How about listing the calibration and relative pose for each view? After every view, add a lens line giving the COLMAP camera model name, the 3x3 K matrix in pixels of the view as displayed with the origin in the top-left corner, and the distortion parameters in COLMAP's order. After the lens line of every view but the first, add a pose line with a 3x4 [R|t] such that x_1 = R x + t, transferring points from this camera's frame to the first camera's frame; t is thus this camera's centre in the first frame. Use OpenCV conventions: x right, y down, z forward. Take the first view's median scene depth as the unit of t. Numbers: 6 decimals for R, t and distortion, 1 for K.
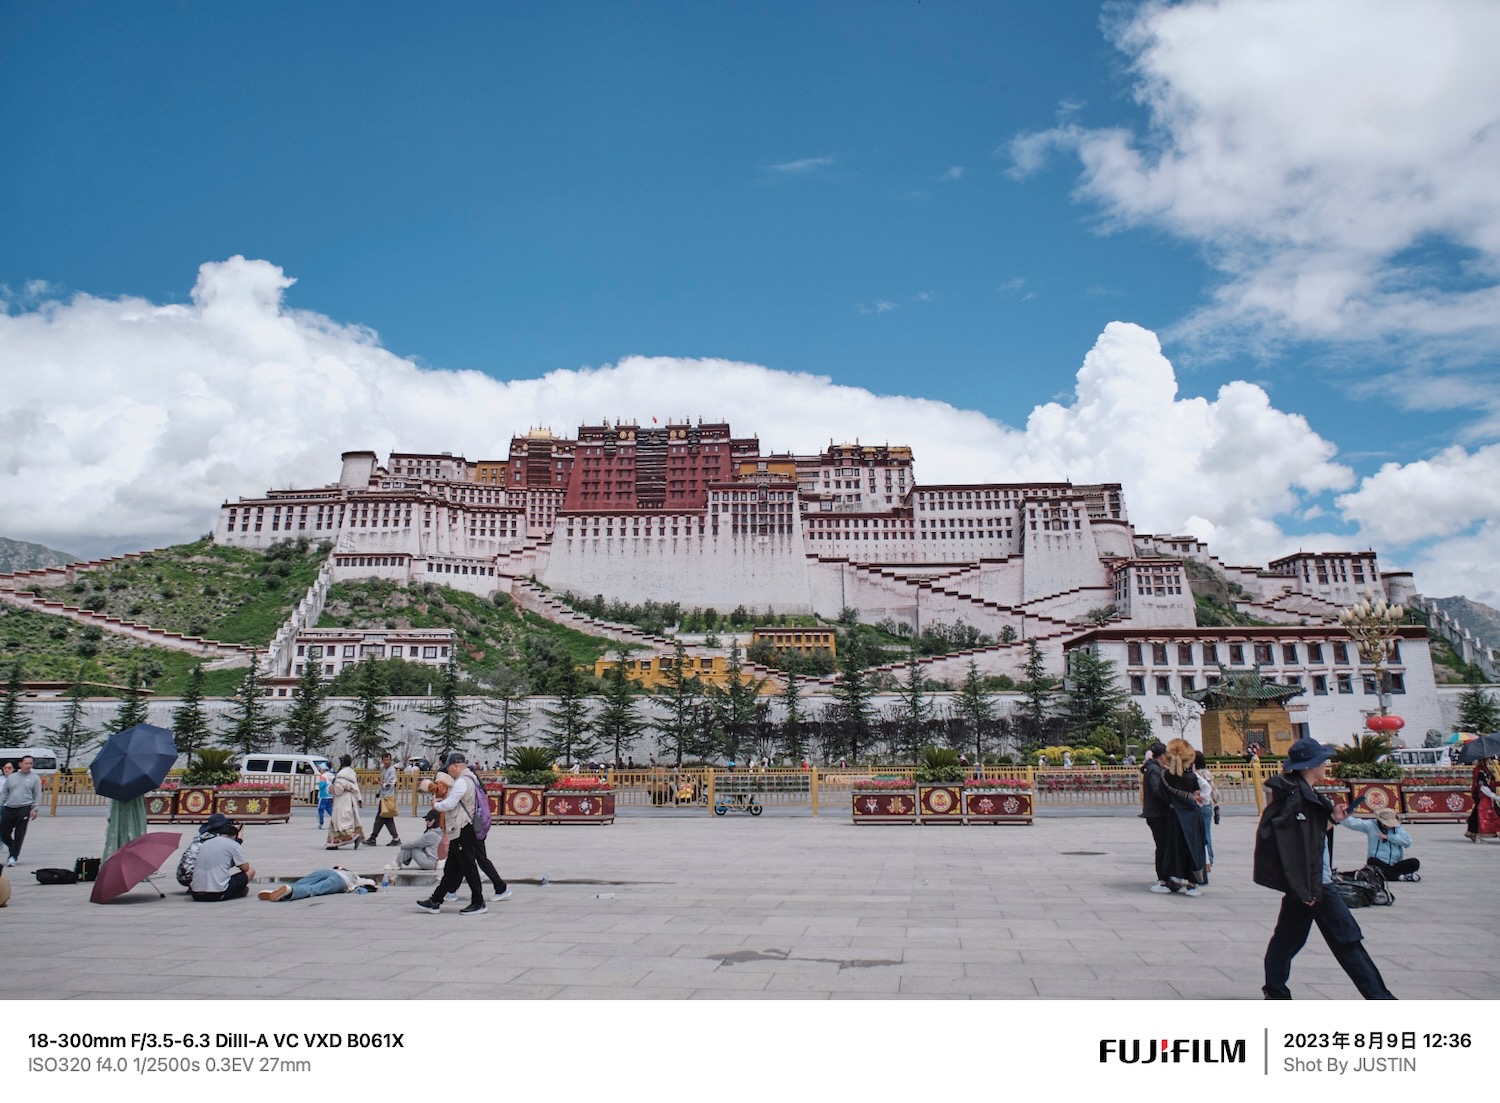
lens RADIAL K [[1141.0, 0, 753.0], [0, 1141.0, 509.4], [0, 0, 1]] dist [0.001850, 0.002797]
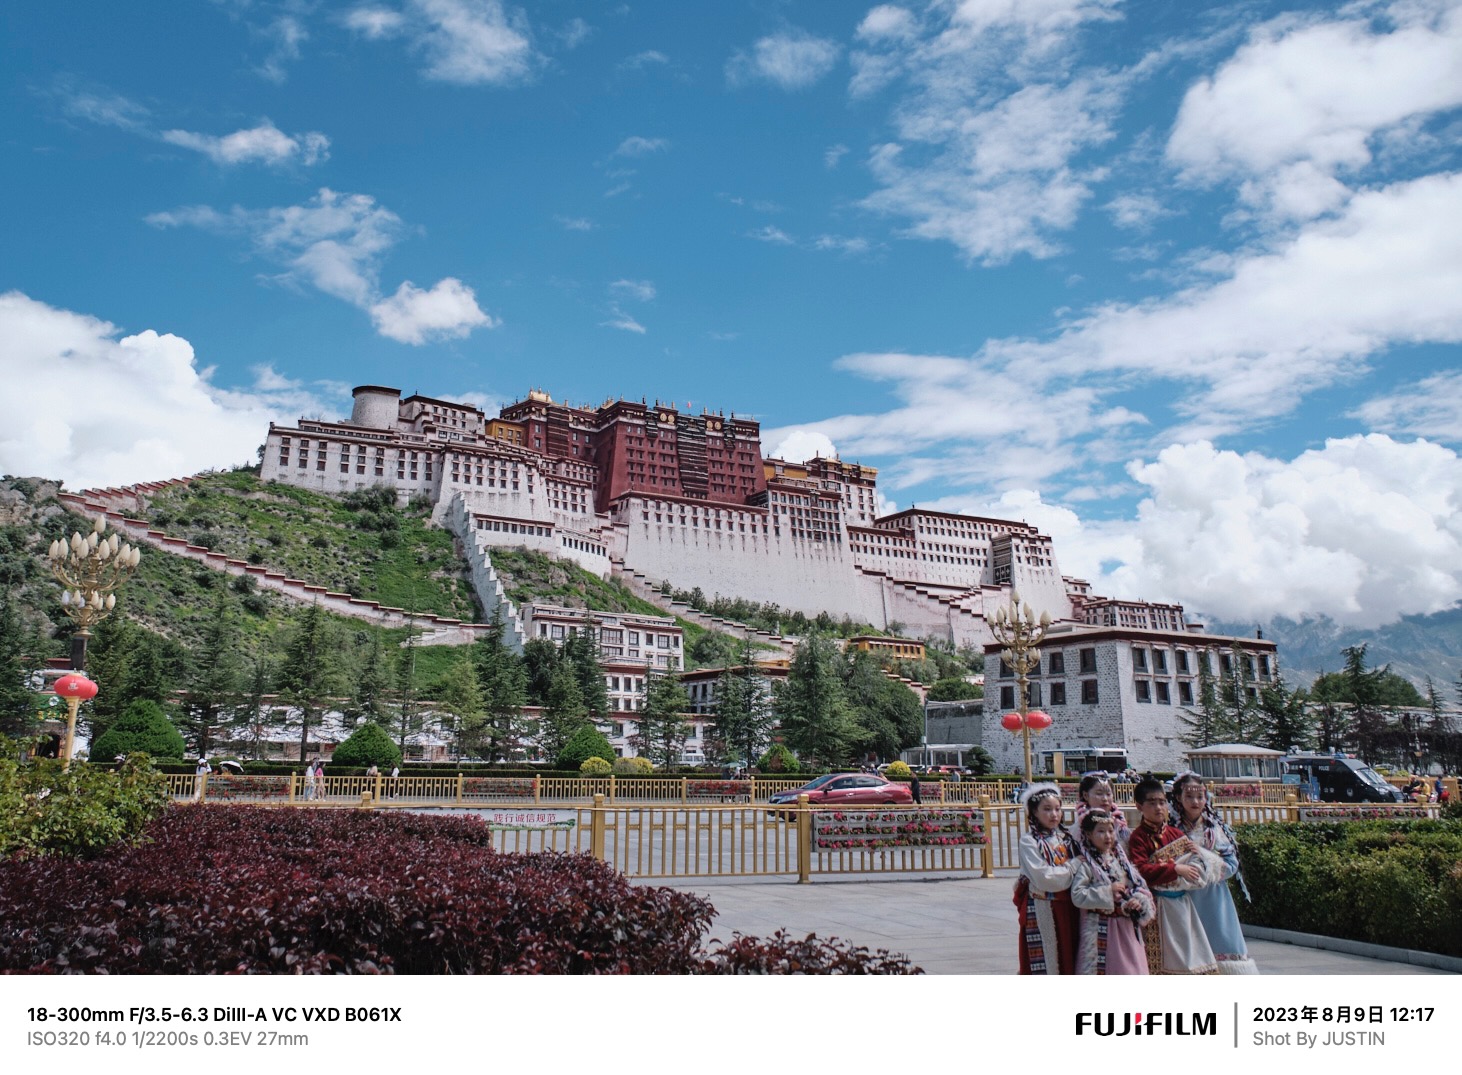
lens RADIAL K [[1181.4, 0, 674.1], [0, 1181.4, 466.3], [0, 0, 1]] dist [-0.001380, 0.001259]
pose [[0.874952, 0.137680, 0.464223, -0.593242], [-0.124424, 0.990459, -0.059241, 0.034118], [-0.467950, -0.005928, 0.883735, 0.137967]]
